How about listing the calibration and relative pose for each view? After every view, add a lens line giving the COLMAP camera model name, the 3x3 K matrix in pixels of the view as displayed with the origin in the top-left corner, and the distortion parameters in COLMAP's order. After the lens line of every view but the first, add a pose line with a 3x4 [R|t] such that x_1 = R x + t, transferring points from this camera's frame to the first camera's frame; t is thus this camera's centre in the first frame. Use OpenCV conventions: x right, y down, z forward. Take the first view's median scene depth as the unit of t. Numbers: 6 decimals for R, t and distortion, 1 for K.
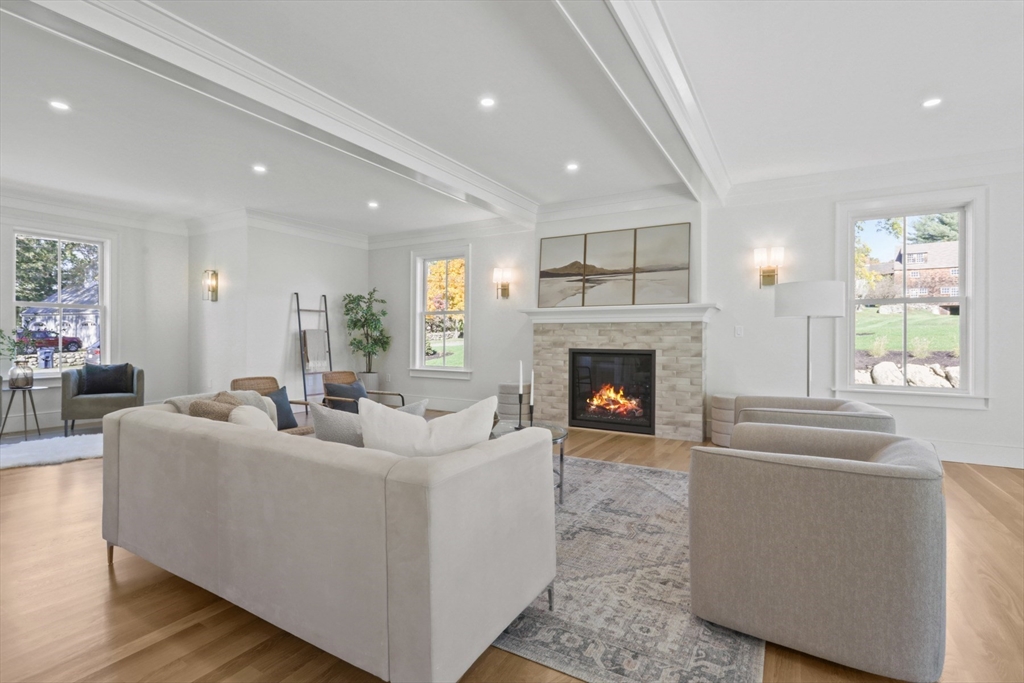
lens RADIAL K [[483.5, 0, 511.7], [0, 483.5, 338.1], [0, 0, 1]] dist [-0.005773, -0.000375]
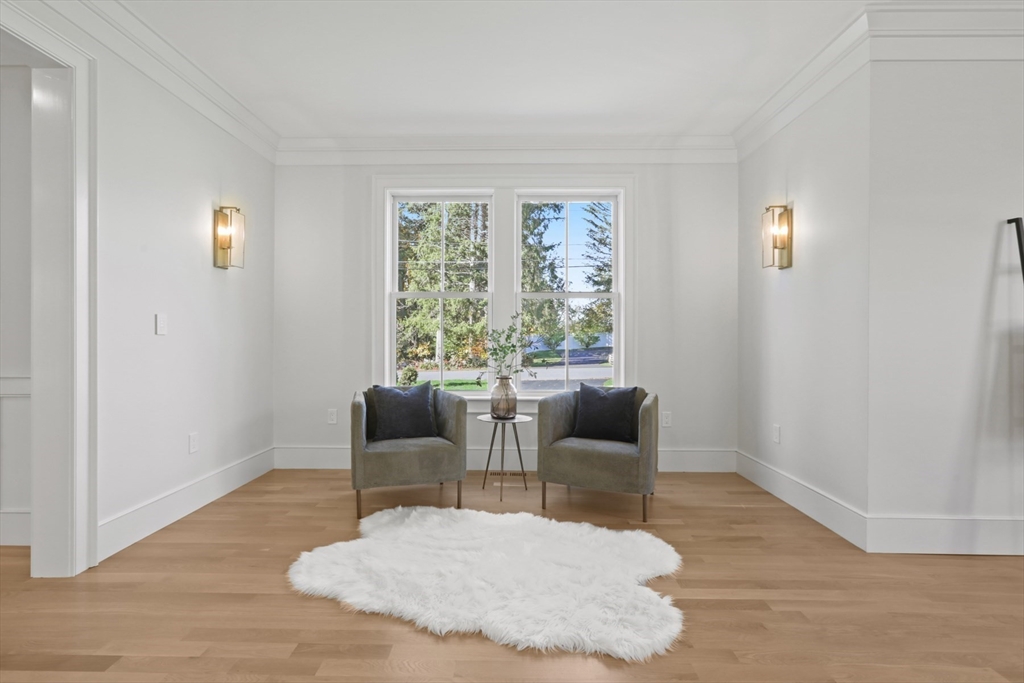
lens RADIAL K [[483.5, 0, 508.9], [0, 483.5, 339.1], [0, 0, 1]] dist [-0.005773, -0.000375]
pose [[0.501755, 0.004505, -0.864998, -0.583415], [-0.002188, 0.999990, 0.003939, -0.010890], [0.865007, -0.000083, 0.501759, 0.895595]]
